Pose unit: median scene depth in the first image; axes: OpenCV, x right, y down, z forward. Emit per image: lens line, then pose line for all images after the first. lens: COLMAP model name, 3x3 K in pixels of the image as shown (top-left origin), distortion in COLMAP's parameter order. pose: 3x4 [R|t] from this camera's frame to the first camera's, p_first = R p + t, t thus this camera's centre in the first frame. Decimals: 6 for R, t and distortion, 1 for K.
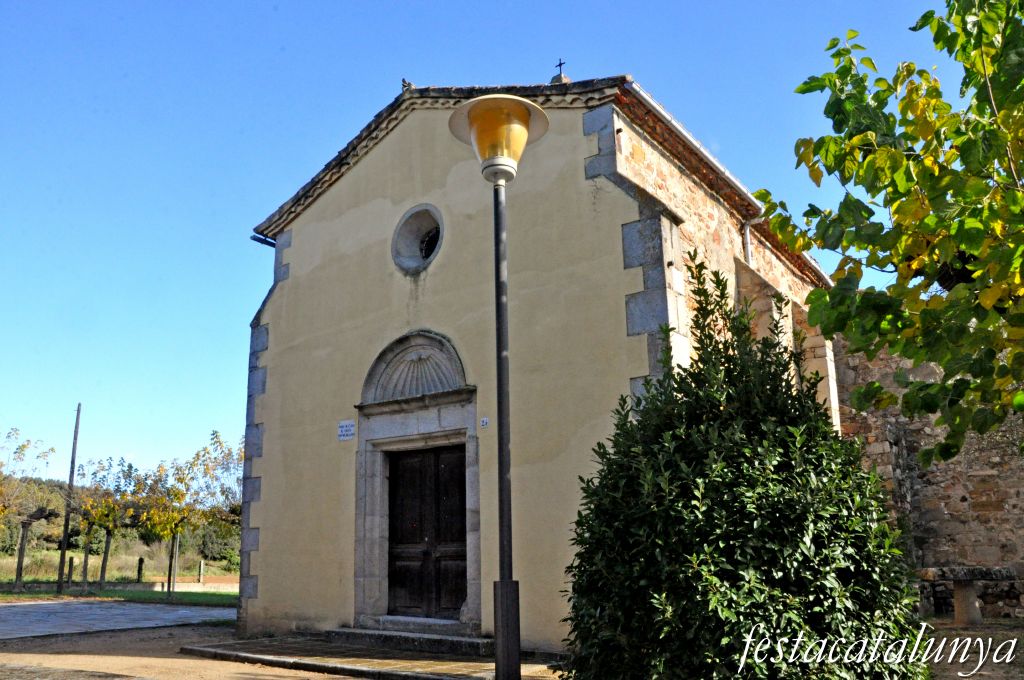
lens RADIAL K [[835.8, 0, 512.0], [0, 835.8, 340.0], [0, 0, 1]] dist [-0.134587, 0.000698]
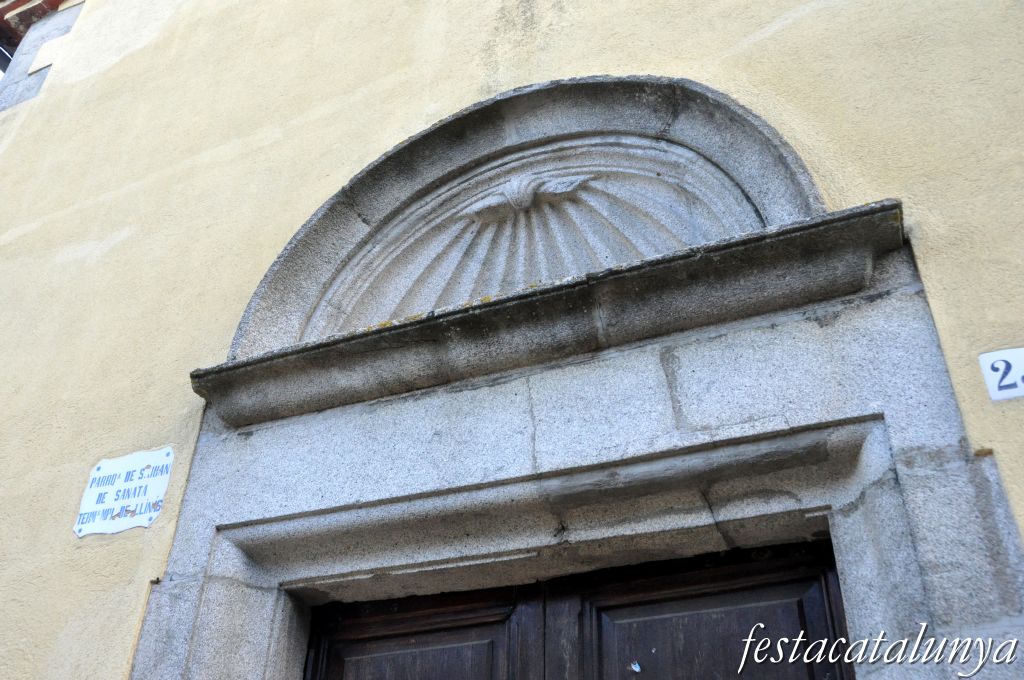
lens RADIAL K [[958.5, 0, 512.0], [0, 958.5, 340.0], [0, 0, 1]] dist [-0.006874, -0.002645]
pose [[0.972011, 0.171857, 0.160188, -0.152437], [-0.101988, 0.922904, -0.371277, 0.160753], [-0.211644, 0.344548, 0.914600, 0.759448]]
